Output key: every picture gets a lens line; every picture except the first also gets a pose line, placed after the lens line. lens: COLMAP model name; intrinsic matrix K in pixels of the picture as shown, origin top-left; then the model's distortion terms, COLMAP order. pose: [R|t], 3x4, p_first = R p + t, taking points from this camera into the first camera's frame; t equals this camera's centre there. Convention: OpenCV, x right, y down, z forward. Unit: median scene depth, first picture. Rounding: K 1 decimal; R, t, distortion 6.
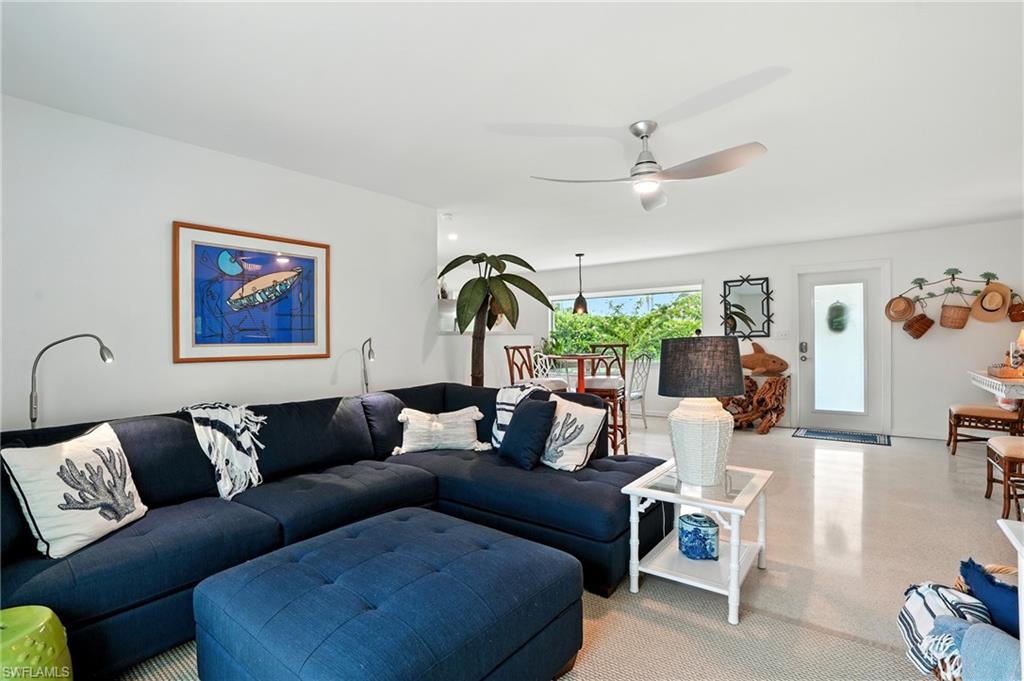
lens RADIAL K [[480.9, 0, 504.3], [0, 480.9, 344.4], [0, 0, 1]] dist [-0.047847, 0.008045]
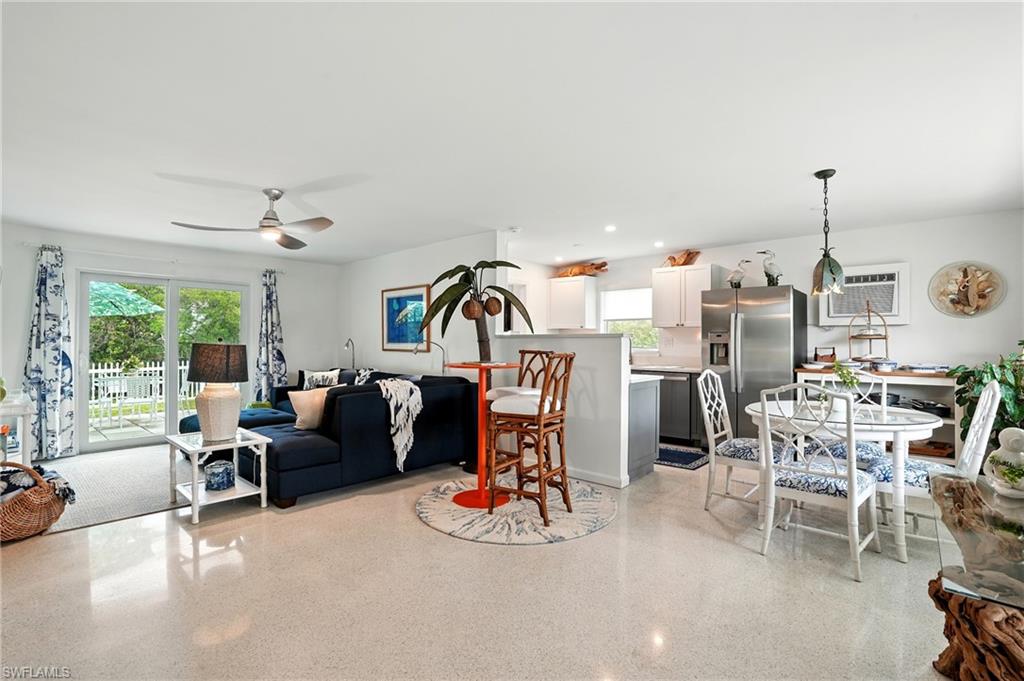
lens RADIAL K [[480.9, 0, 510.5], [0, 480.9, 339.5], [0, 0, 1]] dist [-0.047847, 0.008045]
pose [[-0.050749, 0.005842, -0.998694, 0.760321], [-0.010061, 0.999929, 0.006360, -0.017245], [0.998661, 0.010371, -0.050687, 0.805356]]
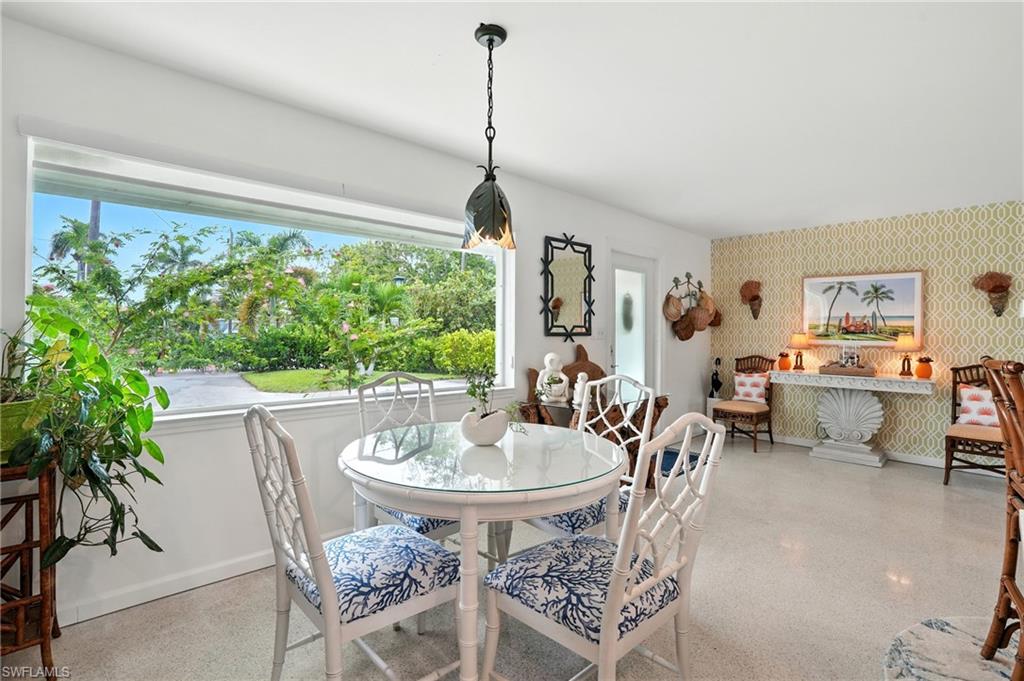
lens RADIAL K [[480.9, 0, 511.0], [0, 480.9, 337.4], [0, 0, 1]] dist [-0.047847, 0.008045]
pose [[0.121265, 0.002340, 0.992617, -0.128886], [-0.001839, 0.999996, -0.002133, -0.012053], [-0.992619, -0.001566, 0.121268, 1.097890]]
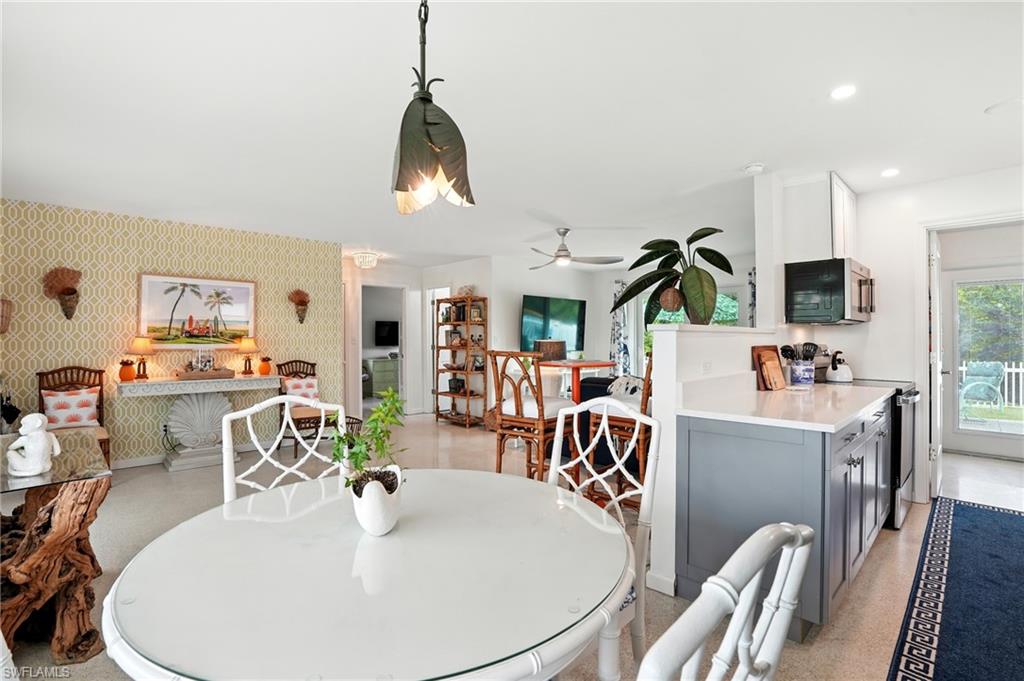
lens RADIAL K [[480.9, 0, 507.1], [0, 480.9, 337.9], [0, 0, 1]] dist [-0.047847, 0.008045]
pose [[-0.993393, 0.014789, 0.113808, 0.145374], [0.015436, 0.999869, 0.004801, -0.016074], [-0.113722, 0.006526, -0.993491, 1.367981]]
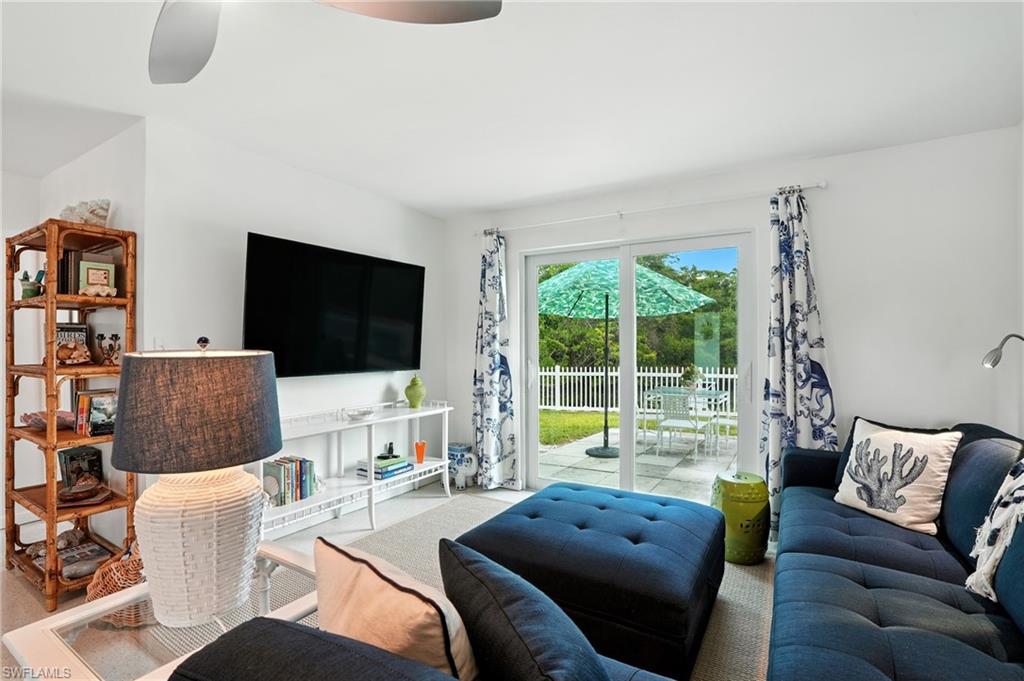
lens RADIAL K [[480.9, 0, 509.2], [0, 480.9, 341.8], [0, 0, 1]] dist [-0.047847, 0.008045]
pose [[-0.989219, 0.014229, -0.145753, 0.057158], [0.013436, 0.999889, 0.006427, -0.010224], [0.145828, 0.004400, -0.989300, 0.642870]]
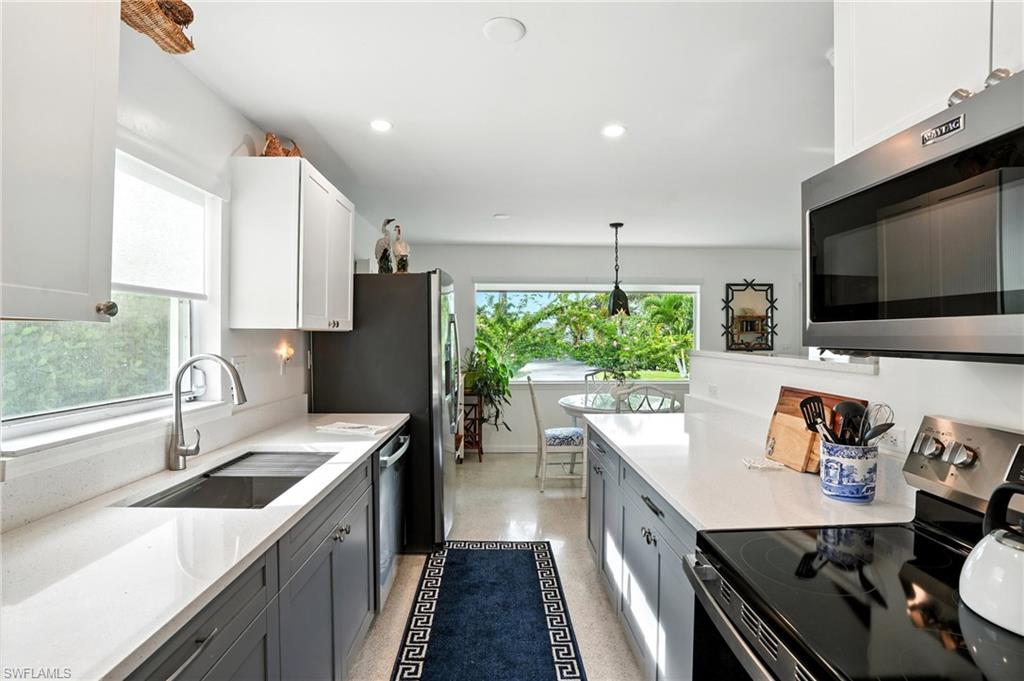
lens RADIAL K [[480.9, 0, 514.6], [0, 480.9, 336.4], [0, 0, 1]] dist [-0.047847, 0.008045]
pose [[0.747504, 0.008851, 0.664199, -0.433946], [-0.003019, 0.999946, -0.009927, -0.033529], [-0.664251, 0.005415, 0.747490, 0.696695]]
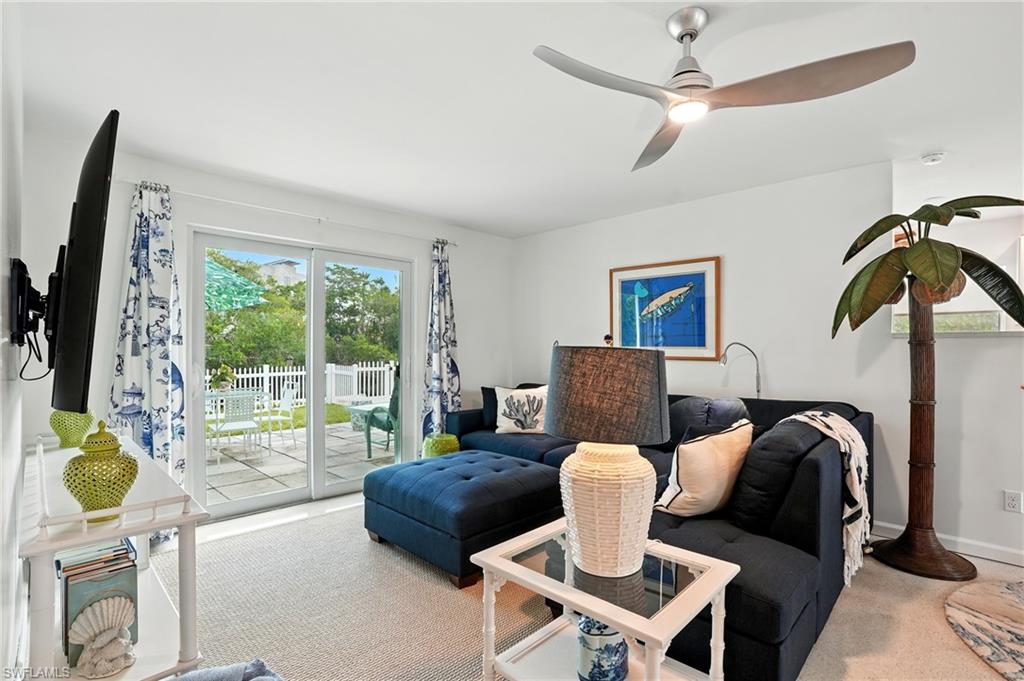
lens RADIAL K [[480.9, 0, 496.7], [0, 480.9, 349.5], [0, 0, 1]] dist [-0.047847, 0.008045]
pose [[-0.096399, 0.016338, -0.995209, 0.440093], [-0.009813, 0.999801, 0.017364, -0.006570], [0.995294, 0.011440, -0.096219, 0.354299]]
